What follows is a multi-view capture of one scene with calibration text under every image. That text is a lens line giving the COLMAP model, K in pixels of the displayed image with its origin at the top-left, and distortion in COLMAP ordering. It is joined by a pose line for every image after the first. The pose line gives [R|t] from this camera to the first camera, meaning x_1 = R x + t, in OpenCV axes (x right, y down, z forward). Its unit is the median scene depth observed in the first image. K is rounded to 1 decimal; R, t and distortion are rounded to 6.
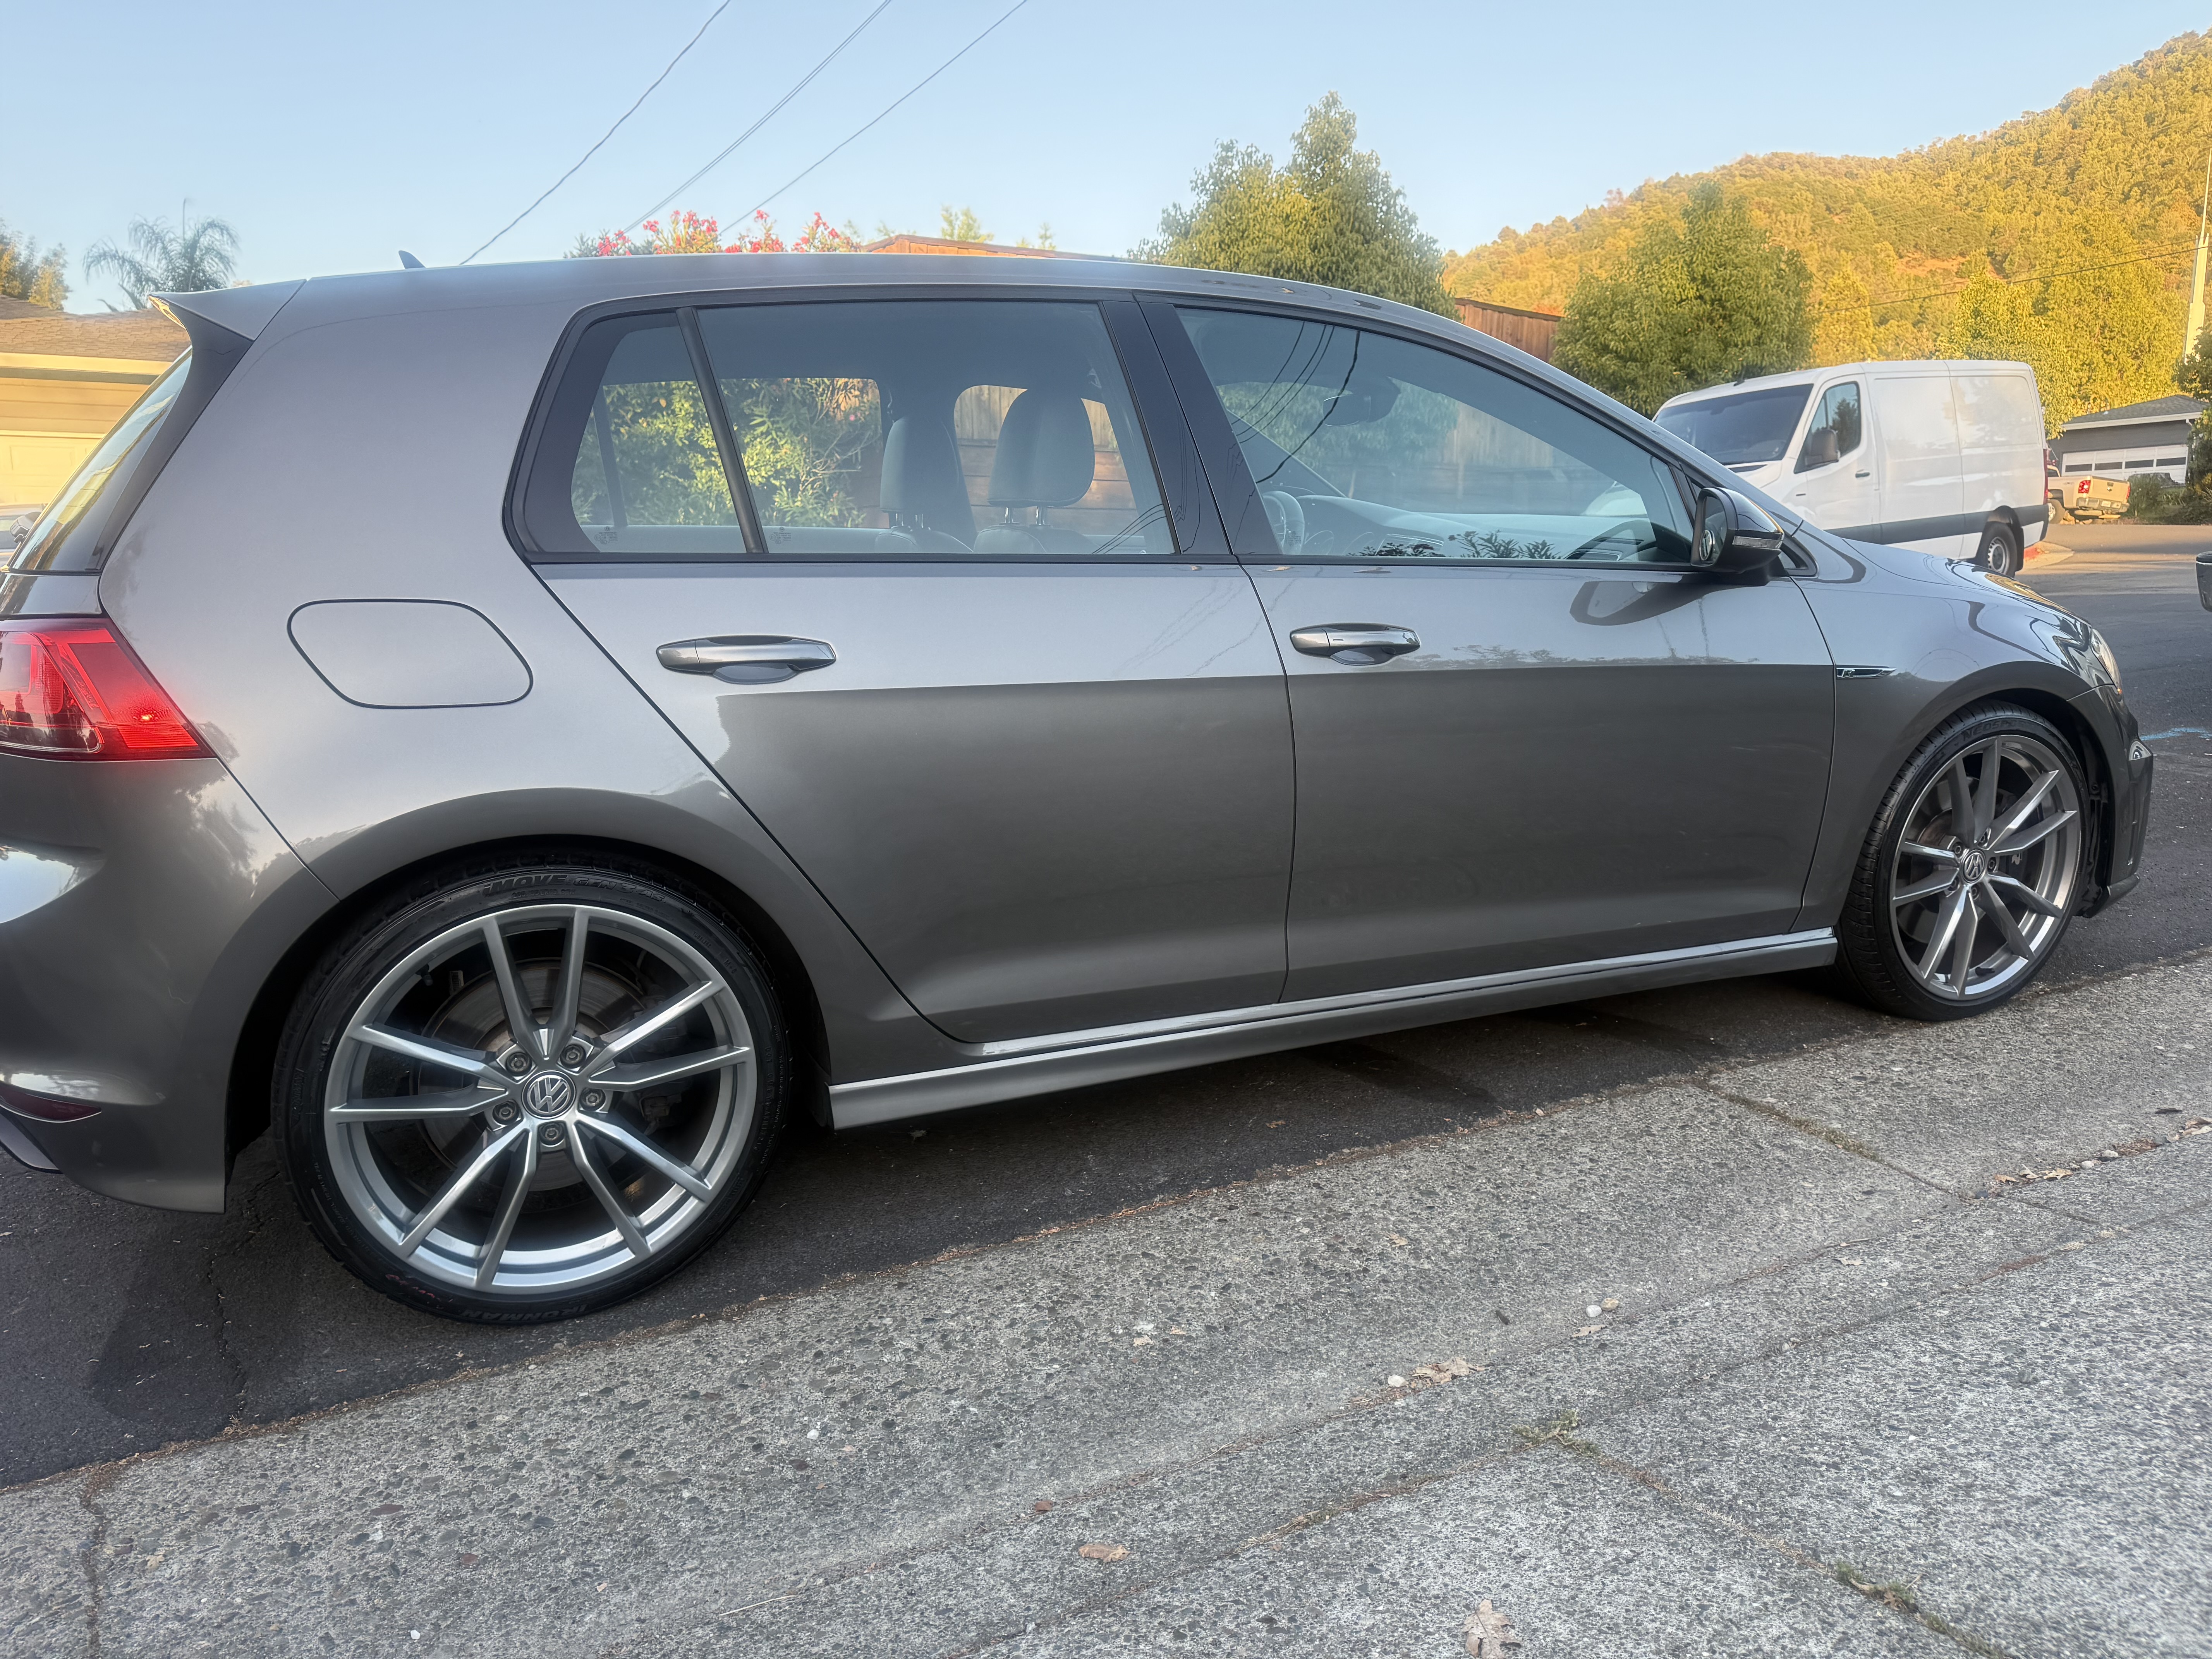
lens RADIAL K [[1603.9, 0, 1099.1], [0, 1603.9, 834.1], [0, 0, 1]] dist [0.024938, -0.030938]
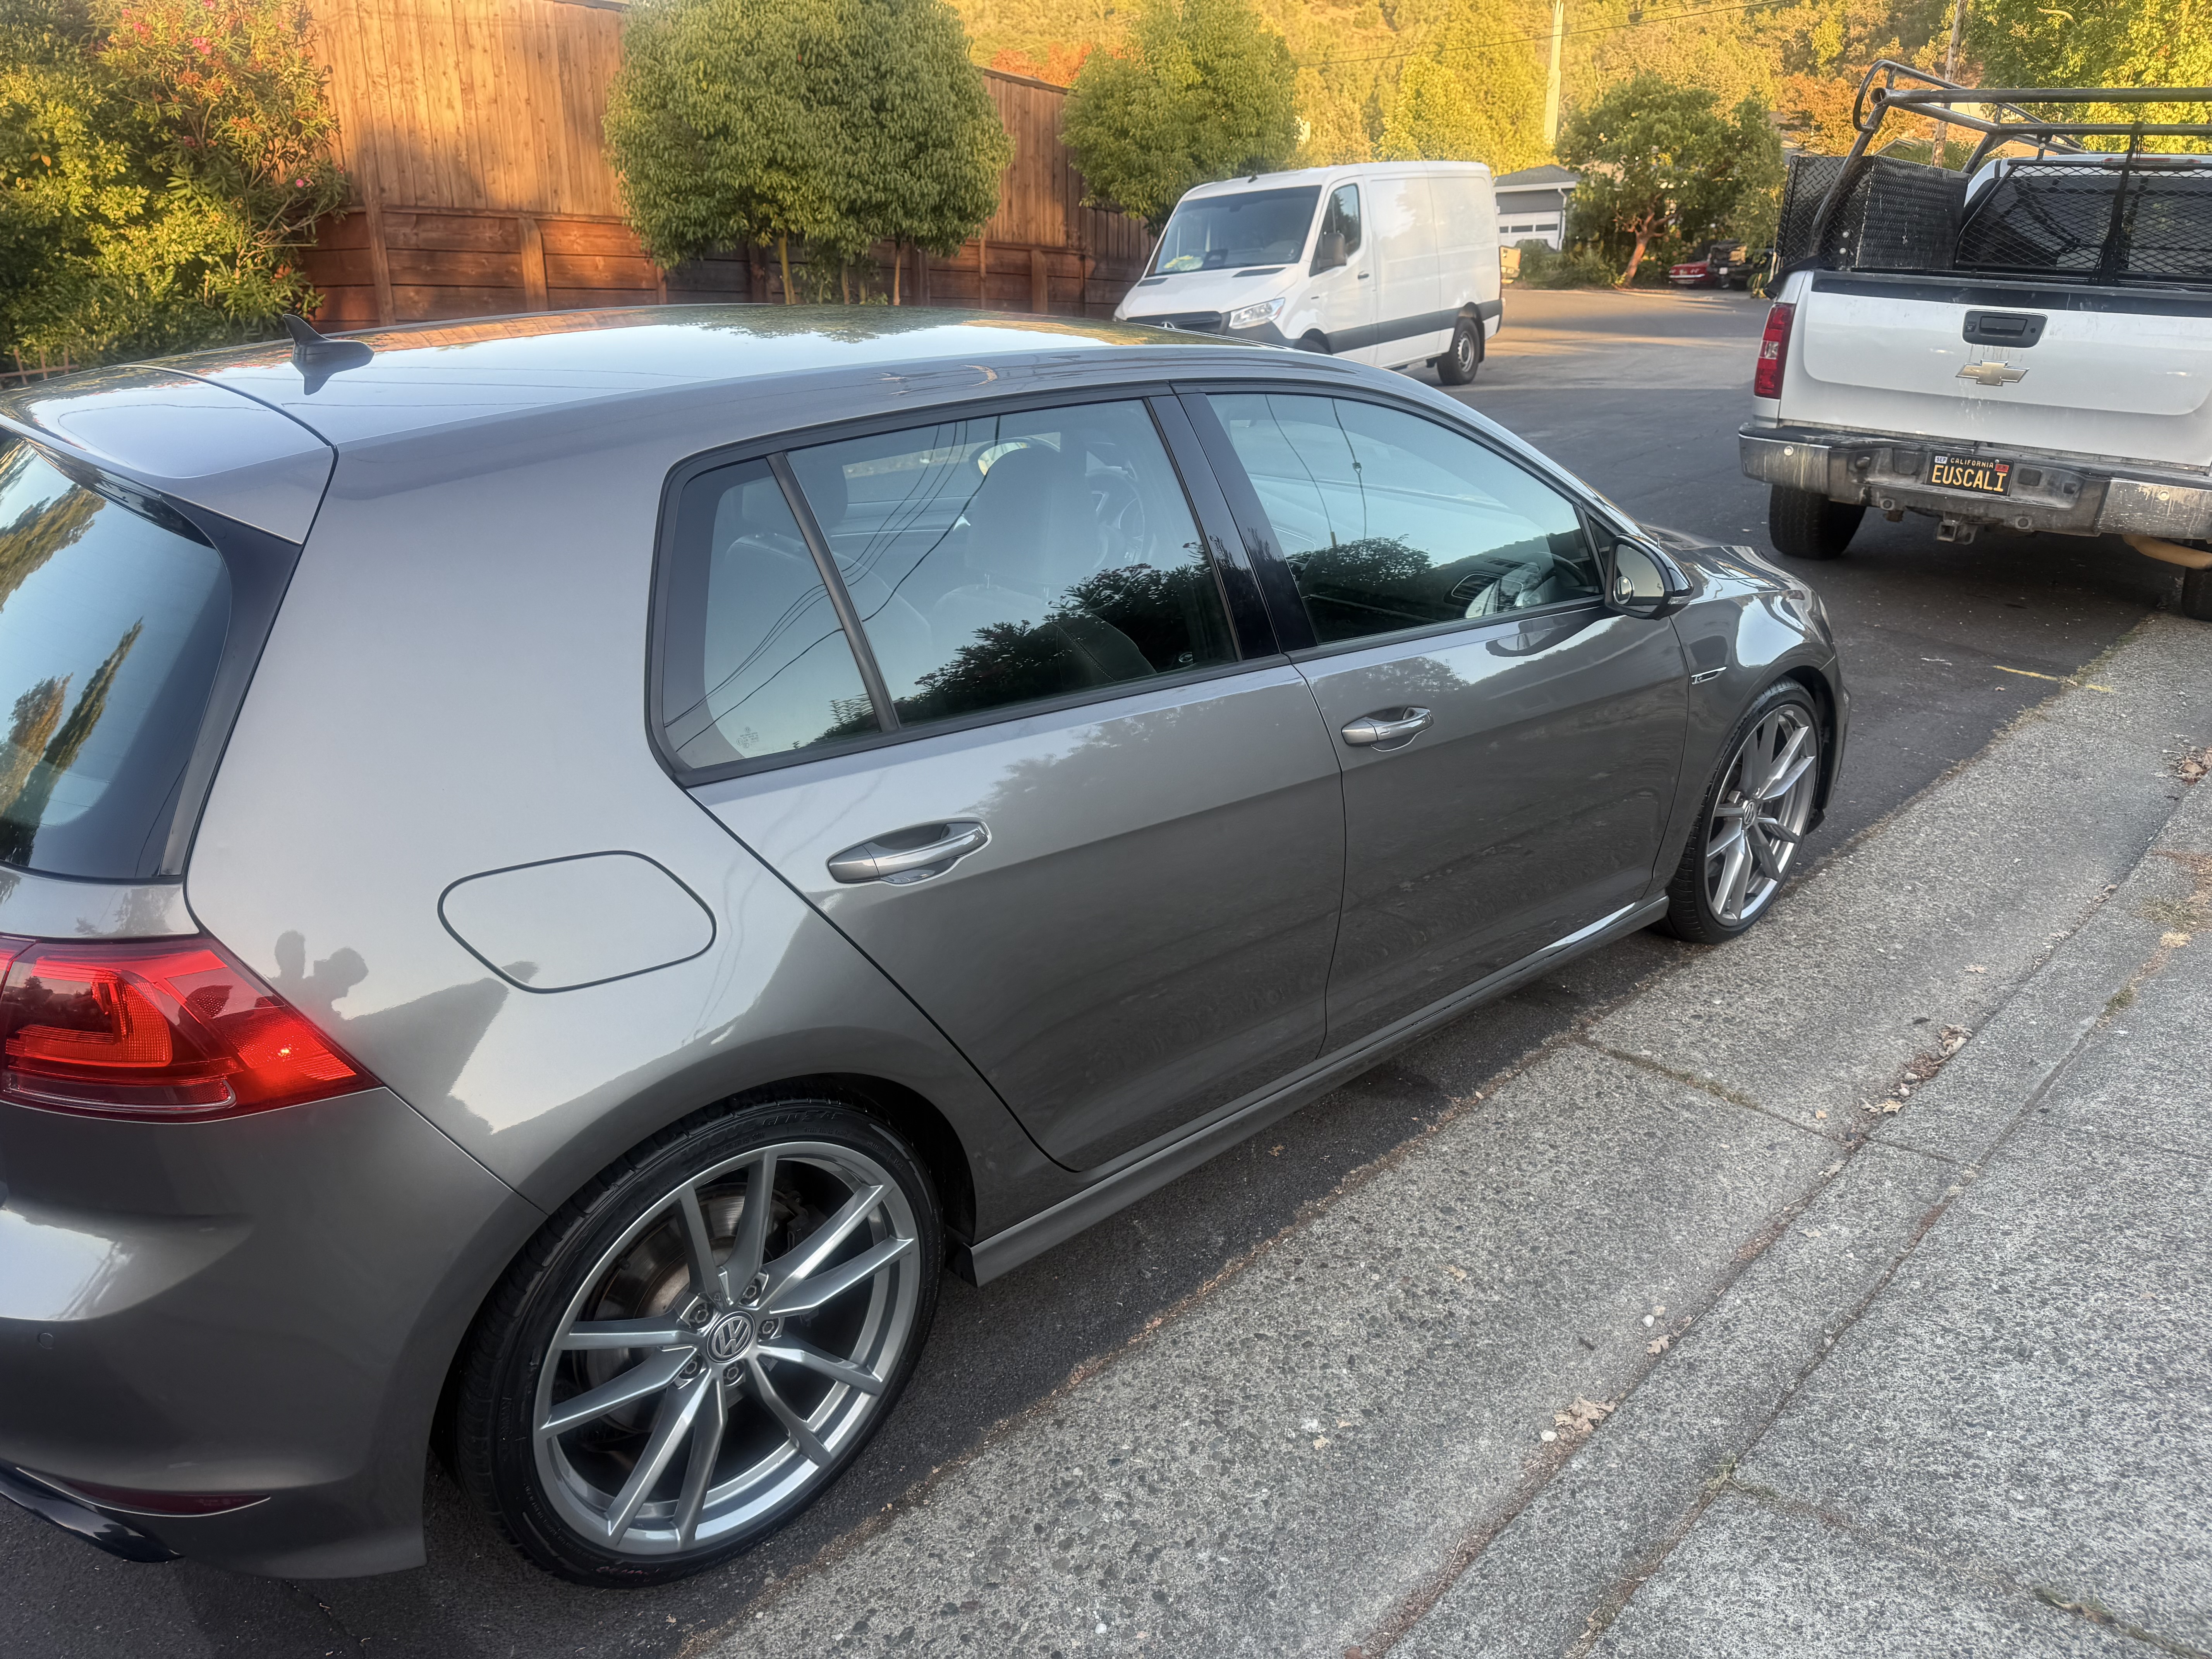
lens RADIAL K [[1603.9, 0, 1126.1], [0, 1603.9, 824.4], [0, 0, 1]] dist [0.024938, -0.030938]
pose [[0.937430, -0.099808, 0.333563, -0.378934], [0.047901, 0.985893, 0.160378, -0.249319], [-0.344864, -0.134365, 0.928986, 0.087721]]
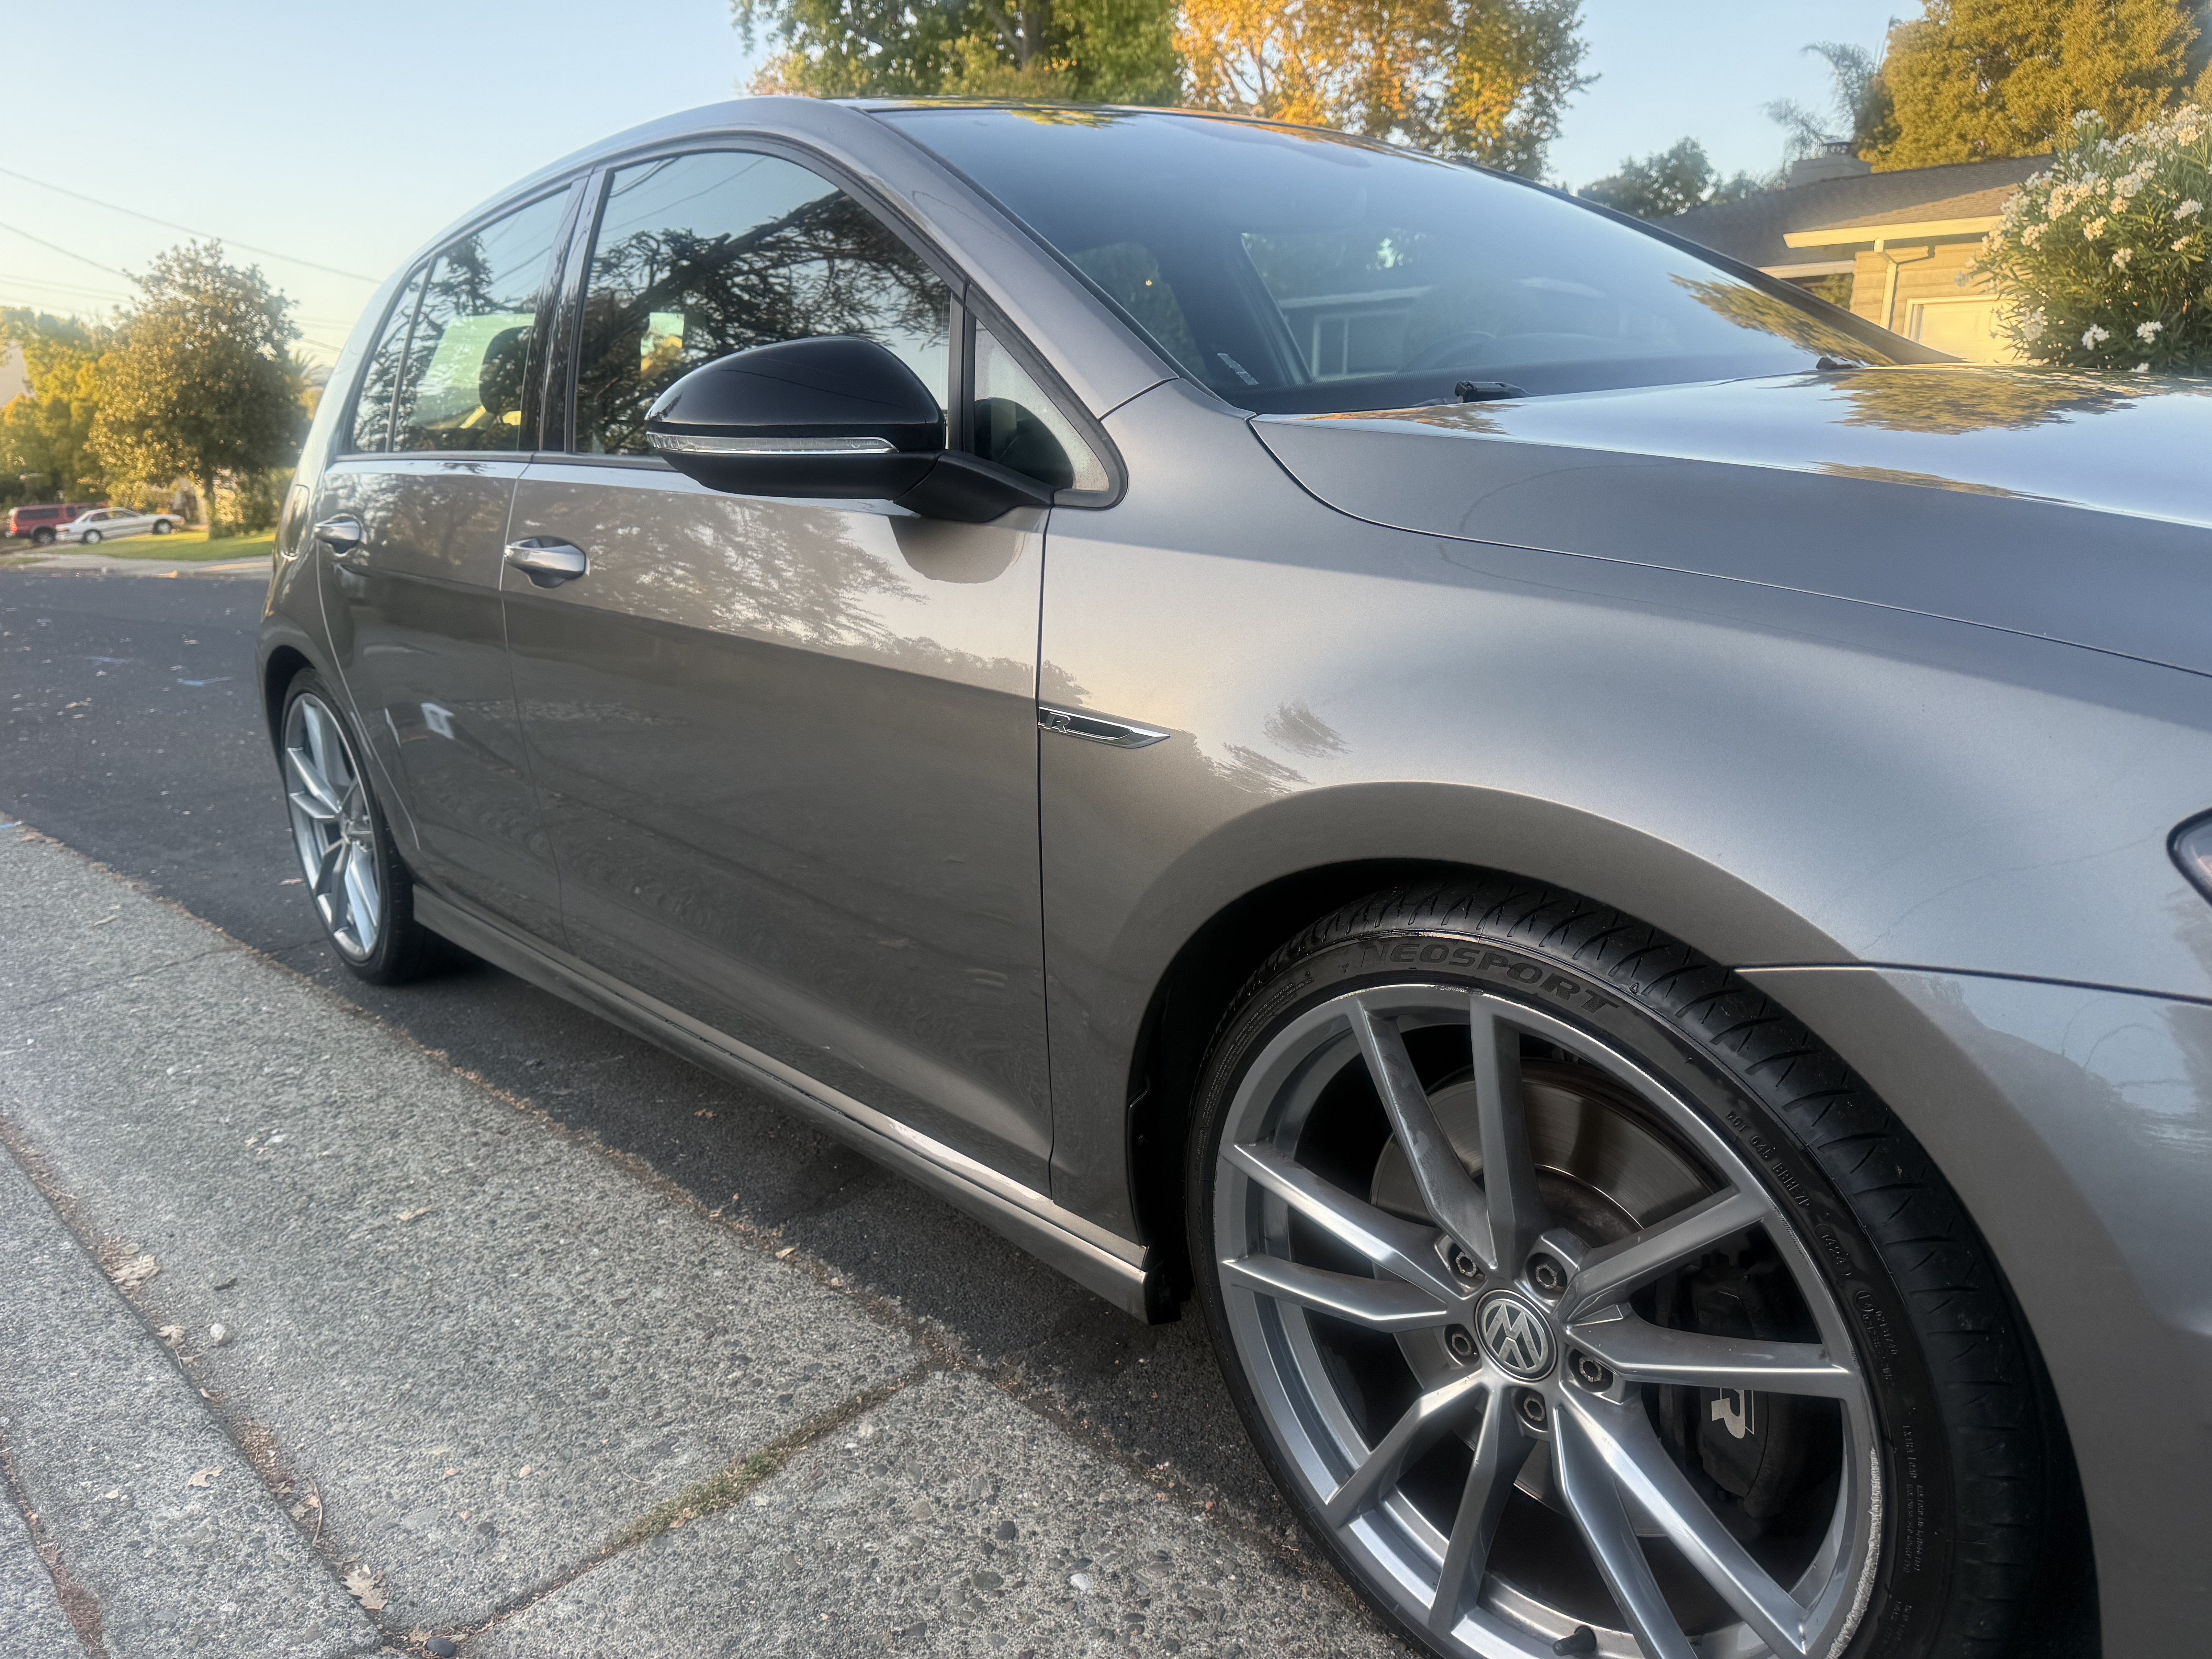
lens RADIAL K [[1603.9, 0, 1057.6], [0, 1603.9, 825.5], [0, 0, 1]] dist [0.024938, -0.030938]
pose [[0.283191, 0.220850, -0.933289, 1.130236], [-0.148918, 0.971448, 0.184694, -0.194961], [0.947431, 0.086680, 0.307994, 1.071546]]
